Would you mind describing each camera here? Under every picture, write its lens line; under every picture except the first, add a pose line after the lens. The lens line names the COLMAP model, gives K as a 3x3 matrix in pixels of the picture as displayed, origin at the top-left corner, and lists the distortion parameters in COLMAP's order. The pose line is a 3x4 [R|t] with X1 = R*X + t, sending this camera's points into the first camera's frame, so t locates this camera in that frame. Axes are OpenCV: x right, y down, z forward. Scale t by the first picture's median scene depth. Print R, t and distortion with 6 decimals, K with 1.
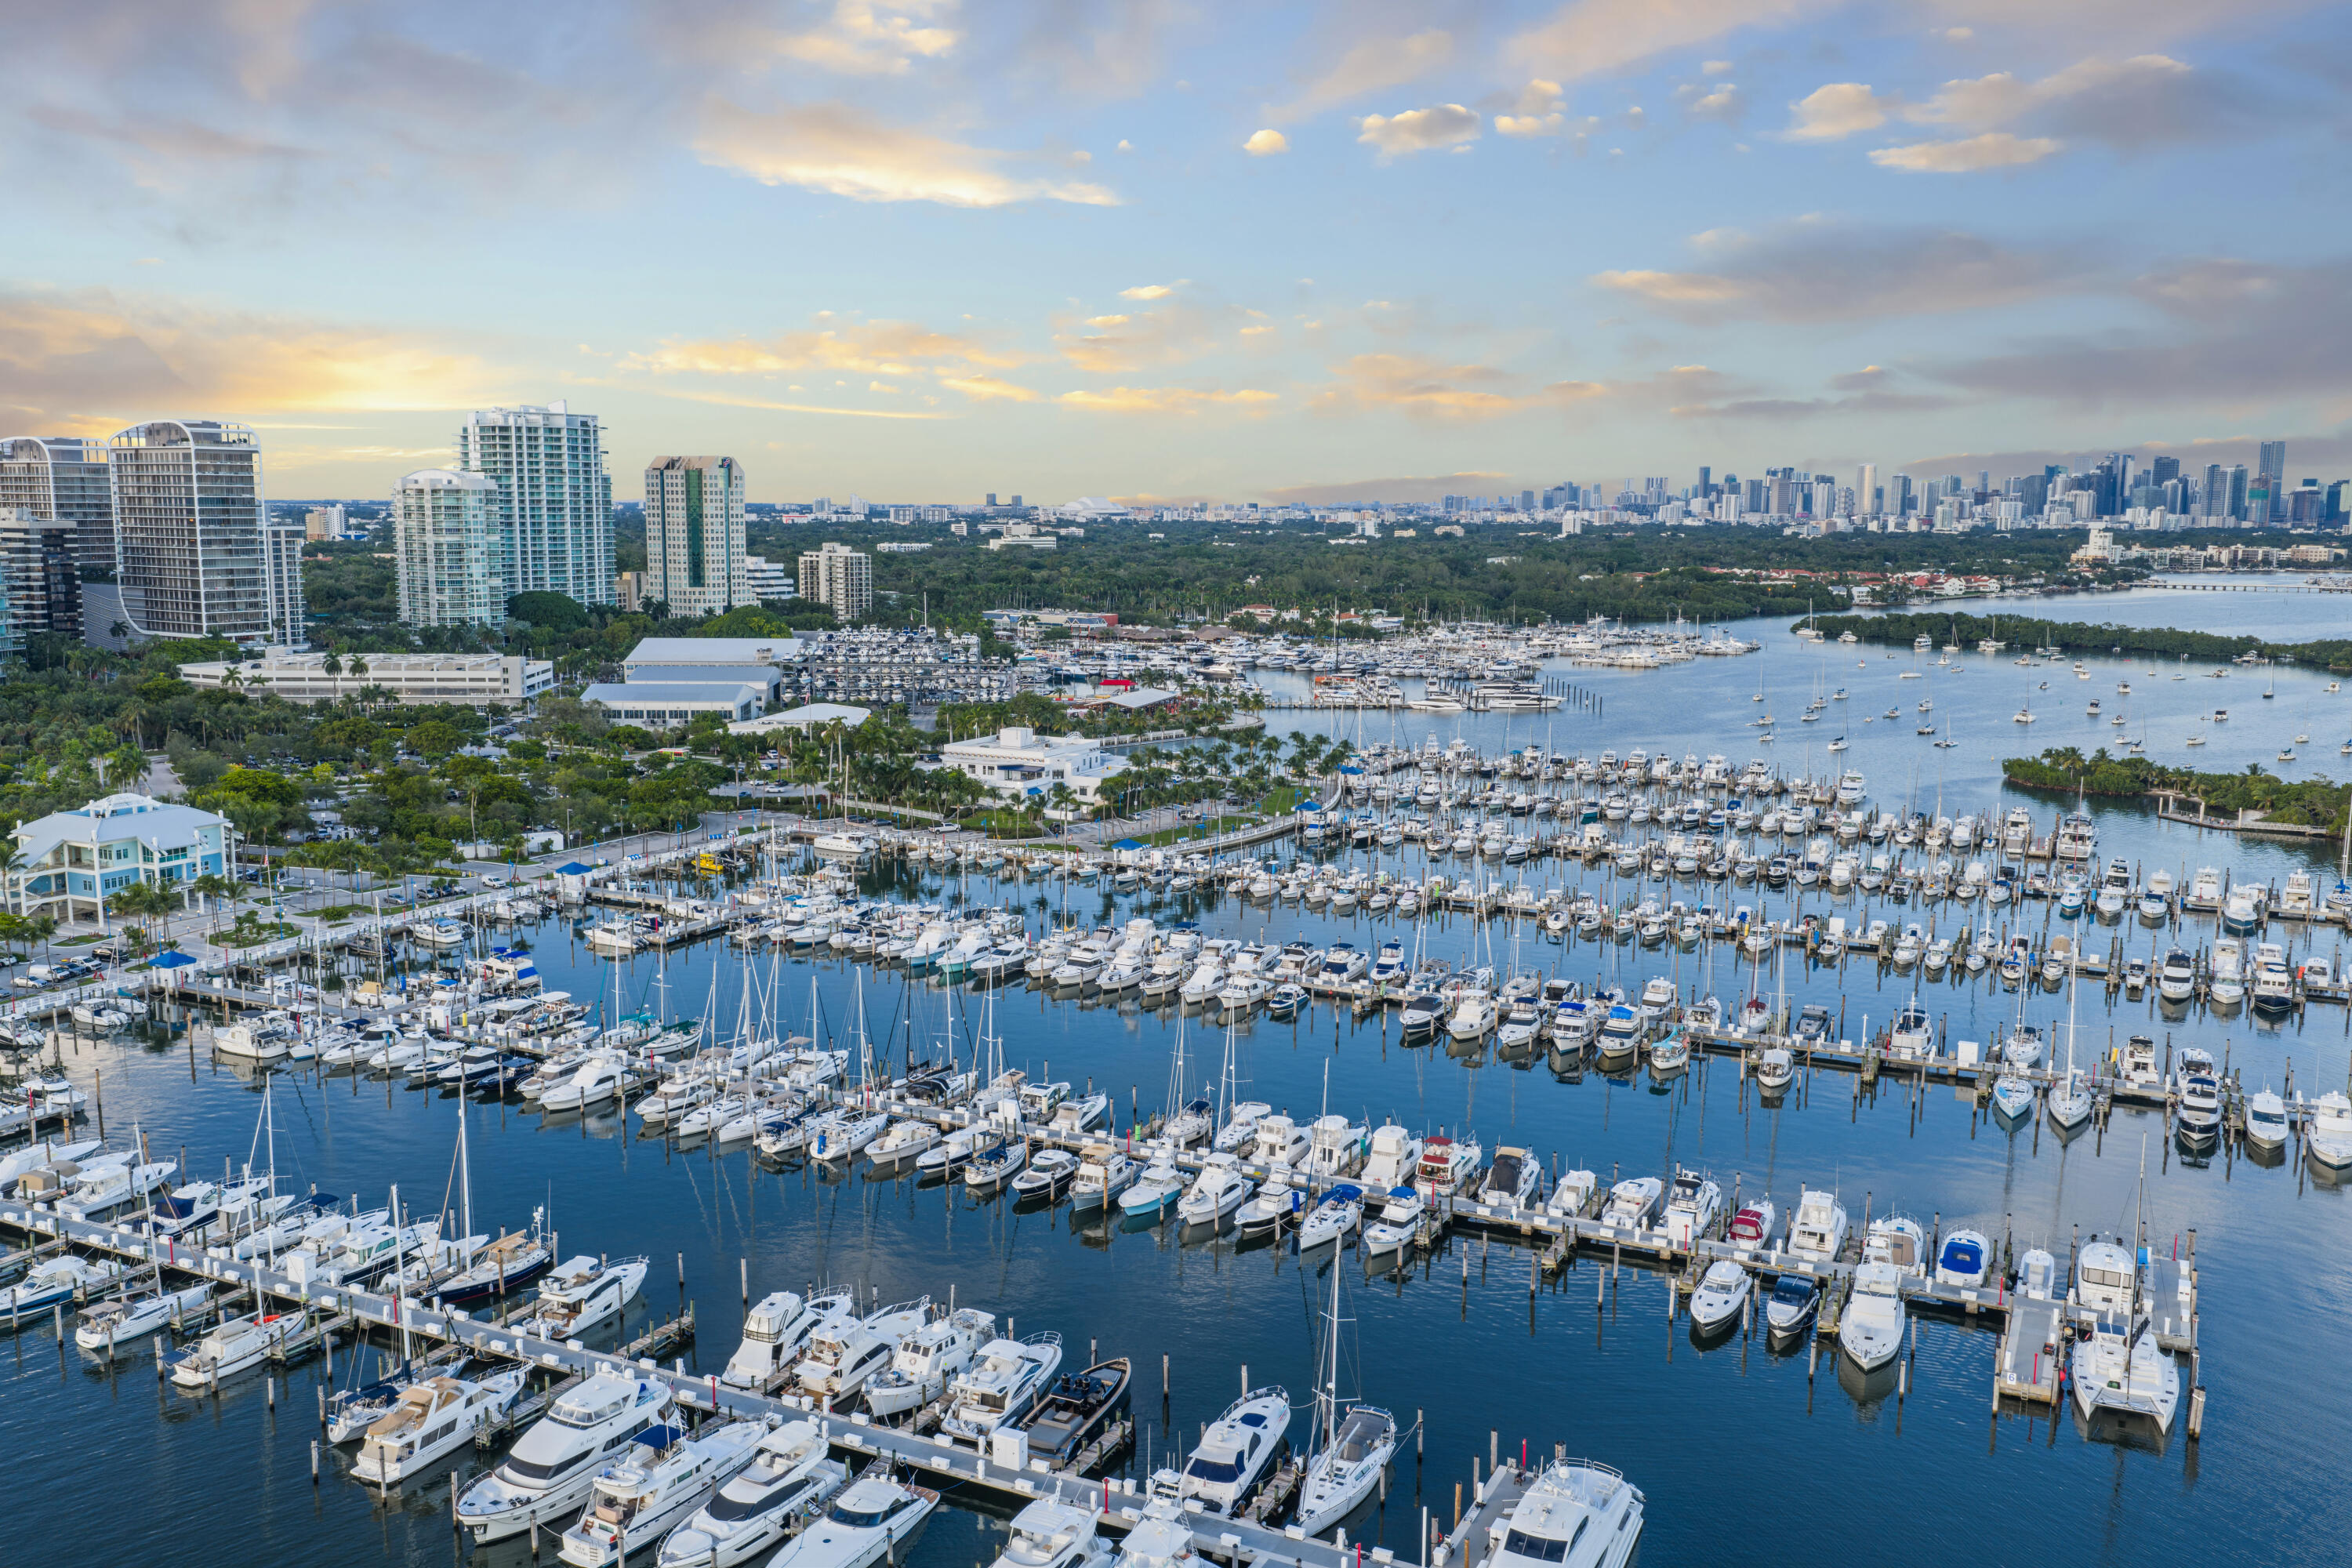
lens RADIAL K [[1918.1, 0, 1176.0], [0, 1918.1, 784.0], [0, 0, 1]] dist [-0.002111, -0.014699]
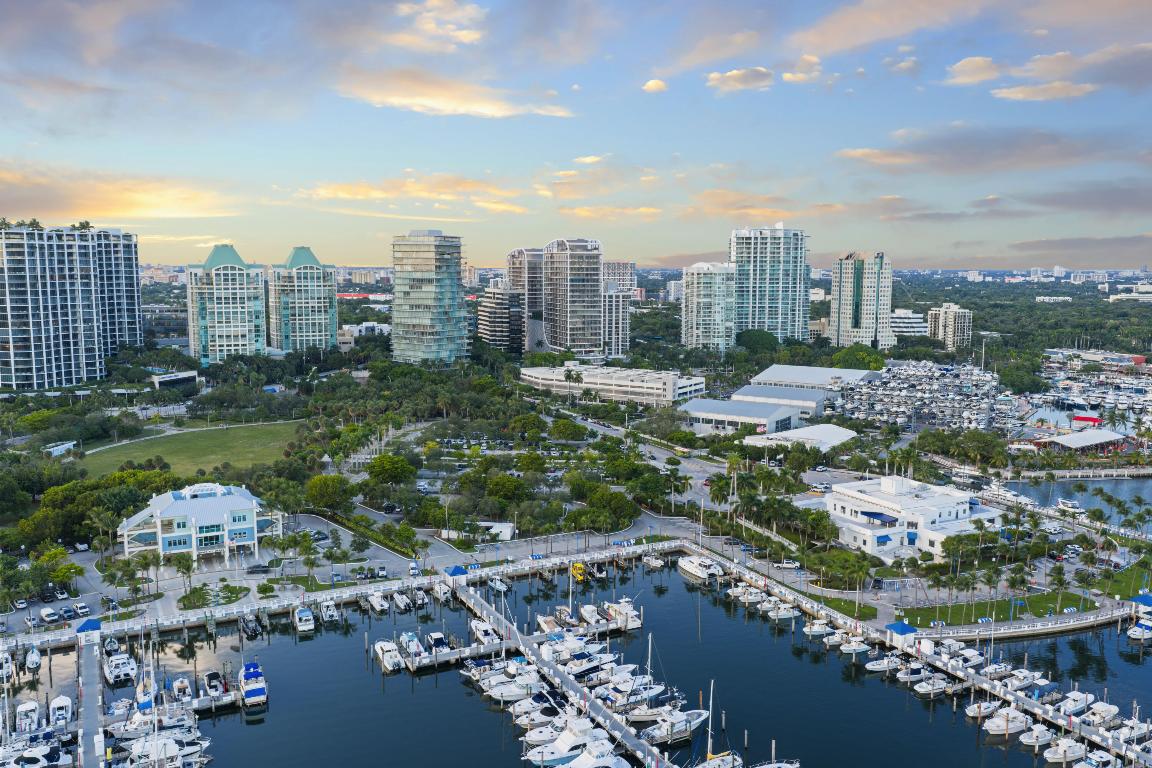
lens RADIAL K [[939.5, 0, 576.0], [0, 939.5, 384.0], [0, 0, 1]] dist [-0.002111, -0.014699]
pose [[0.798671, 0.068557, -0.597850, 0.061168], [-0.083304, 0.996520, 0.002987, -0.041128], [0.595974, 0.047417, 0.801603, 0.217409]]
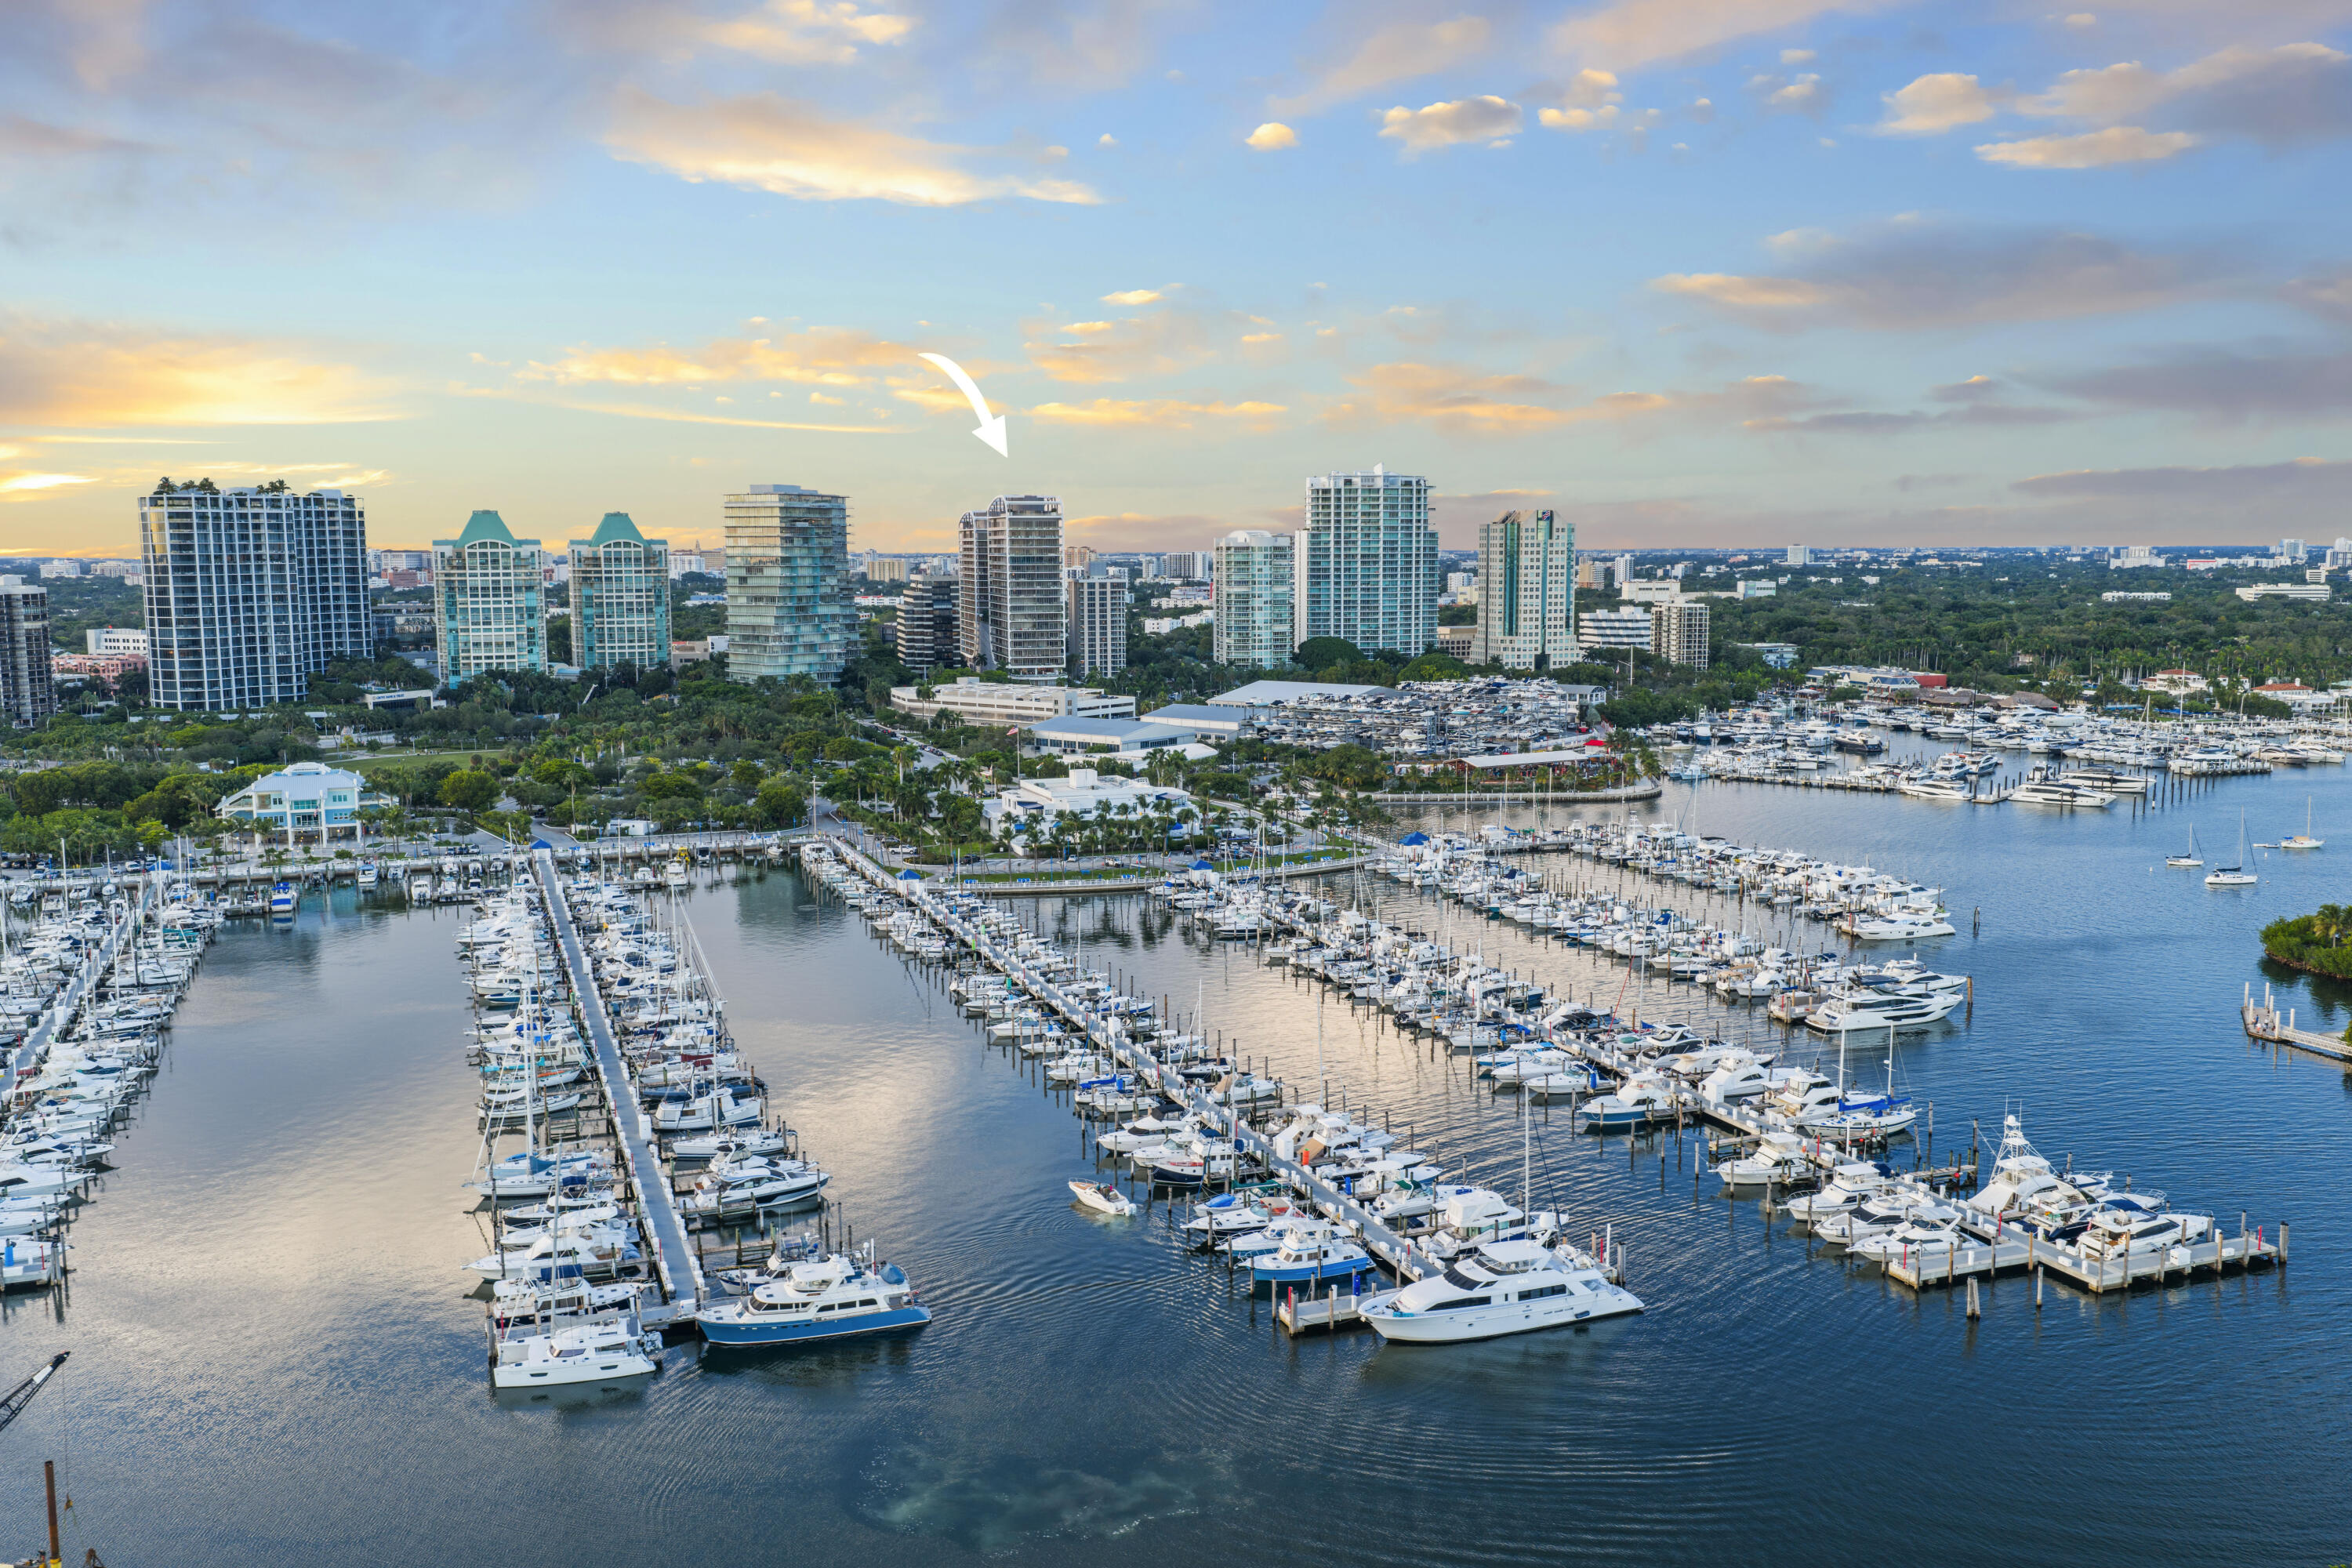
lens RADIAL K [[1918.1, 0, 1176.0], [0, 1918.1, 784.0], [0, 0, 1]] dist [-0.002111, -0.014699]
pose [[0.730502, 0.069558, -0.679359, 0.379839], [-0.086036, 0.996247, 0.009491, -0.019995], [0.677470, 0.051516, 0.733745, 0.140422]]
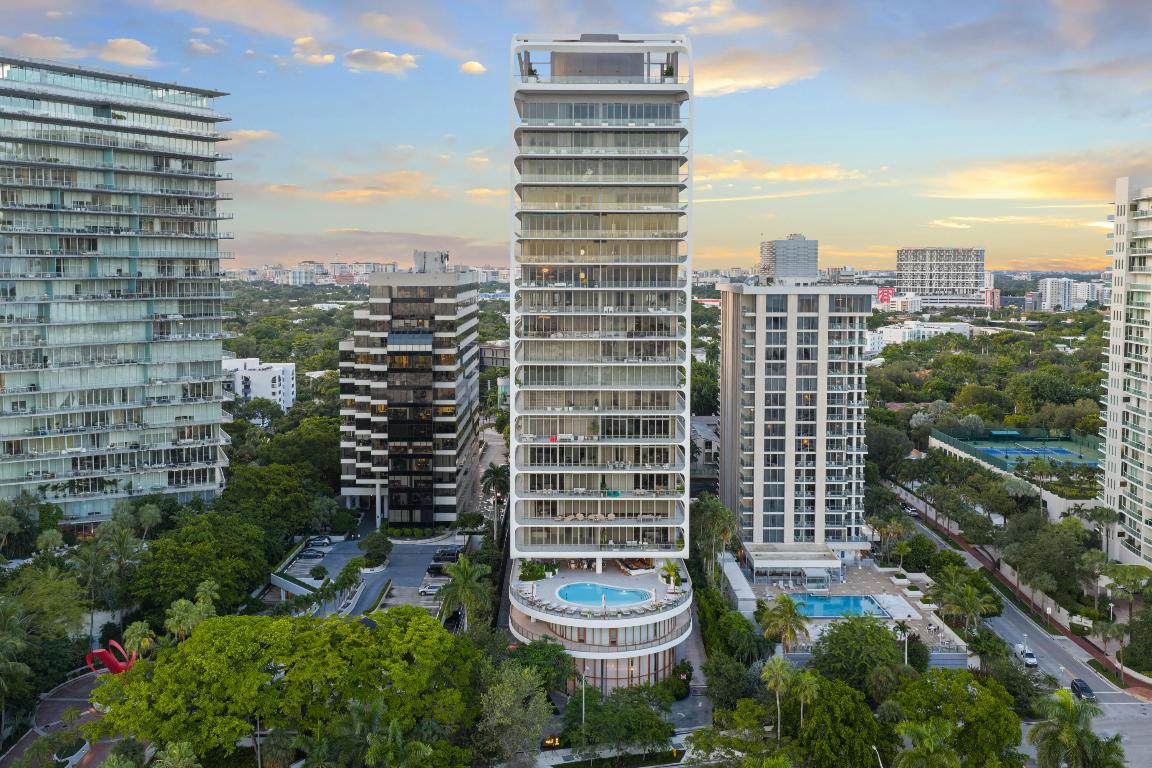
lens RADIAL K [[1011.4, 0, 576.0], [0, 1011.4, 384.0], [0, 0, 1]] dist [0.002120, -0.001881]
pose [[0.559189, 0.088495, -0.824303, -0.287828], [-0.117650, 0.992694, 0.026762, -0.106315], [0.820650, 0.082014, 0.565516, 0.784147]]
